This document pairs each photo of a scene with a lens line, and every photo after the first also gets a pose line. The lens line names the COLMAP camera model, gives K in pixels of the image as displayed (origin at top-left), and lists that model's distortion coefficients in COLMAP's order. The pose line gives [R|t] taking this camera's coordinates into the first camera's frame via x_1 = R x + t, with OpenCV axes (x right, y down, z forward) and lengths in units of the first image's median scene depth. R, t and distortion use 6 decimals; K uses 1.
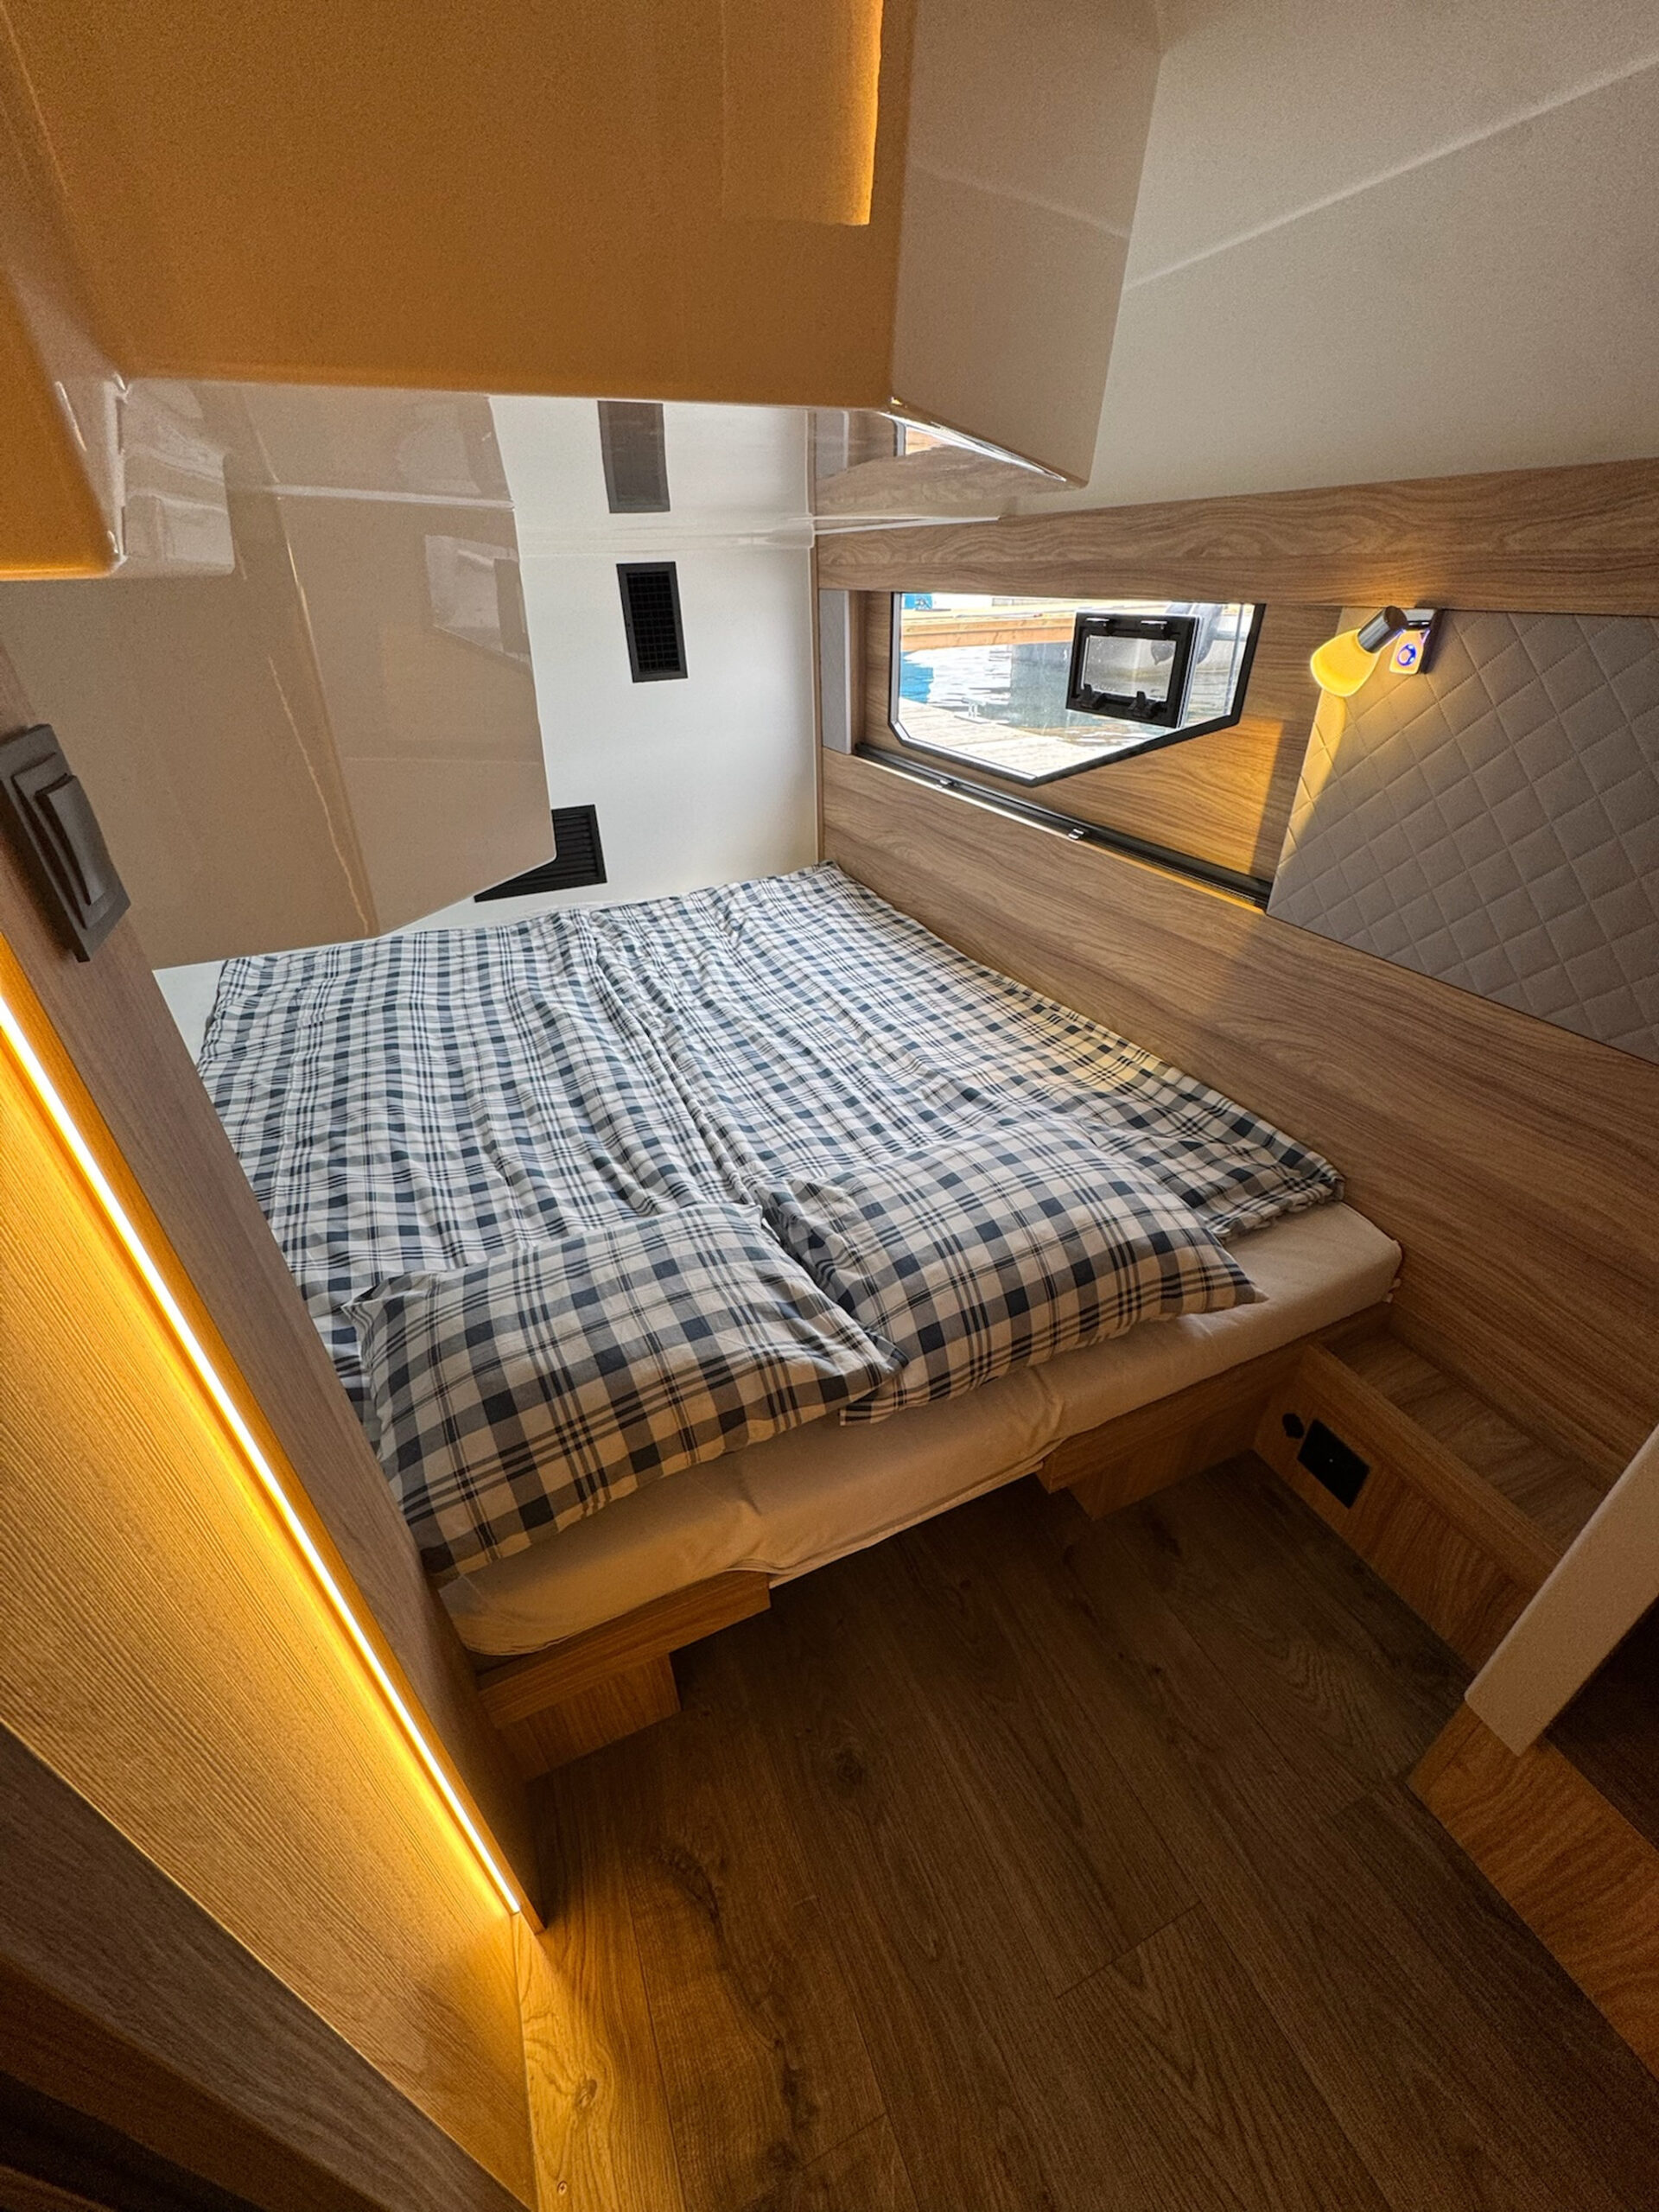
lens RADIAL K [[882.2, 0, 832.5], [0, 882.2, 1106.5], [0, 0, 1]] dist [-0.005302, 0.001123]
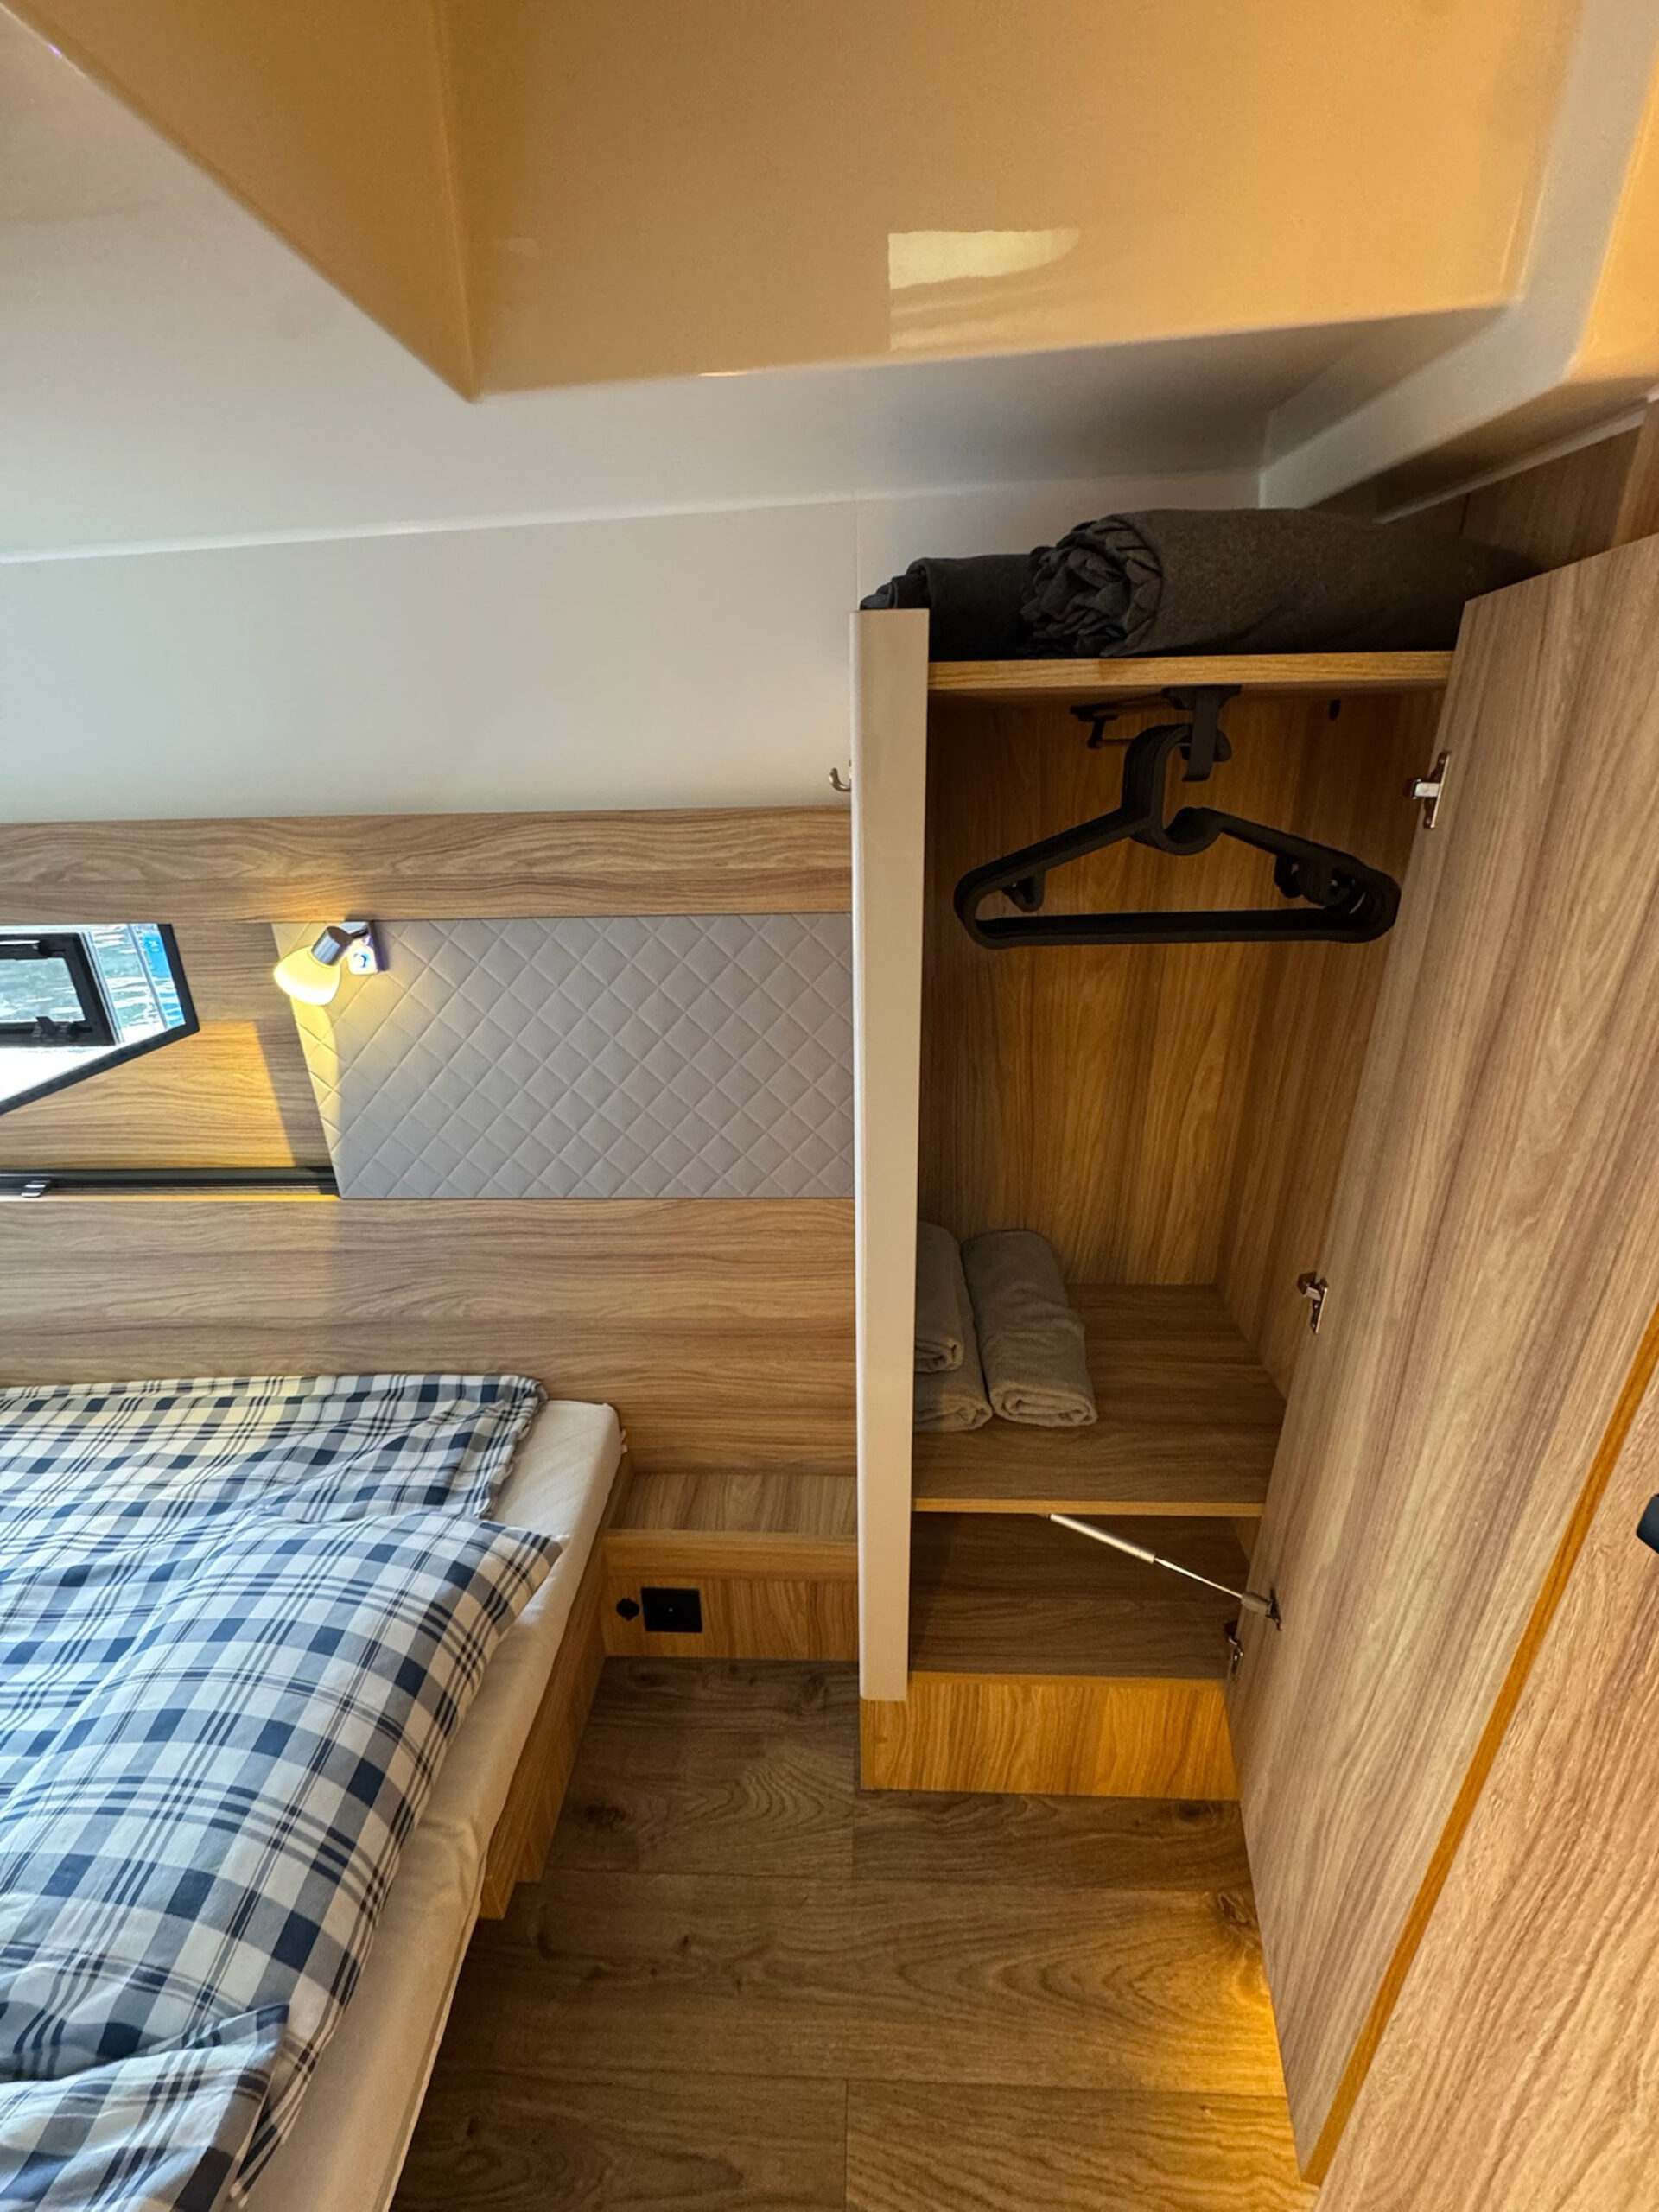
lens RADIAL K [[882.2, 0, 832.5], [0, 882.2, 1106.5], [0, 0, 1]] dist [-0.005302, 0.001123]
pose [[0.437388, -0.329152, 0.836870, -0.051147], [0.484300, 0.870343, 0.089200, -0.129838], [-0.757724, 0.366281, 0.540086, 0.025372]]
